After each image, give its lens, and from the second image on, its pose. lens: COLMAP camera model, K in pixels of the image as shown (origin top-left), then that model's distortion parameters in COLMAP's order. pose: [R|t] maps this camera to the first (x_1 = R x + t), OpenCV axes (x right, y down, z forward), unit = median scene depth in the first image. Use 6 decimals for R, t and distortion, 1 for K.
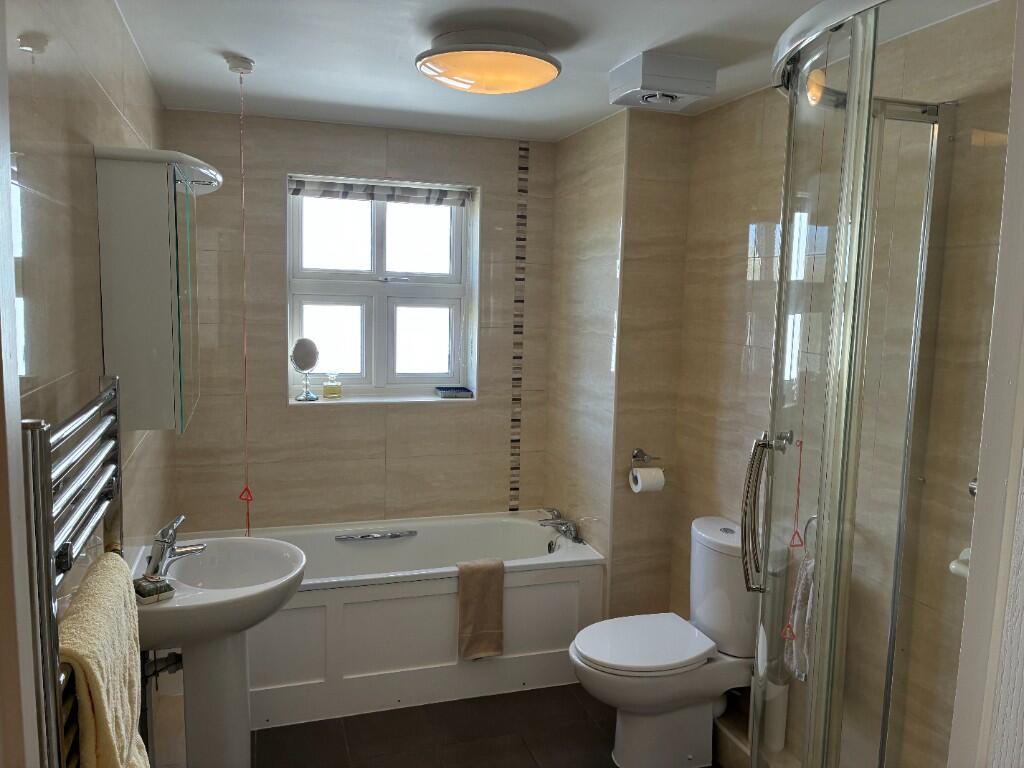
lens RADIAL K [[774.5, 0, 507.2], [0, 774.5, 389.2], [0, 0, 1]] dist [0.053538, -0.068333]
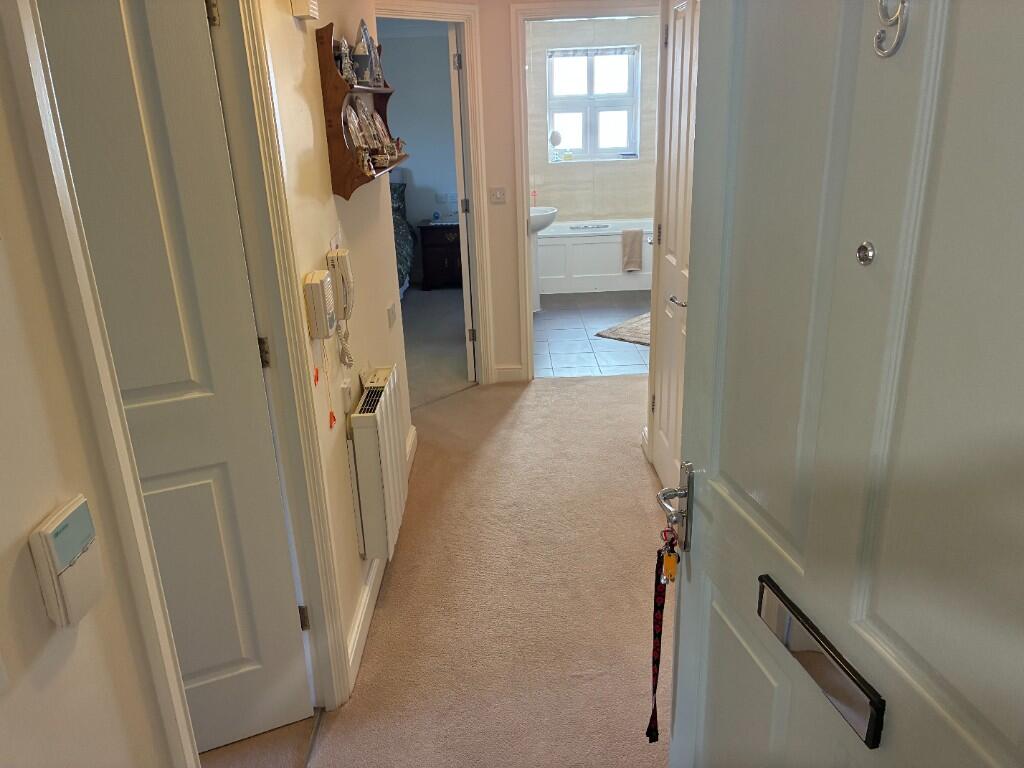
lens RADIAL K [[774.5, 0, 506.0], [0, 774.5, 377.3], [0, 0, 1]] dist [0.053538, -0.068333]
pose [[0.953631, 0.040991, -0.298175, 0.260205], [0.024408, 0.976887, 0.212359, 0.131848], [0.299988, -0.209790, 0.930589, -1.106214]]
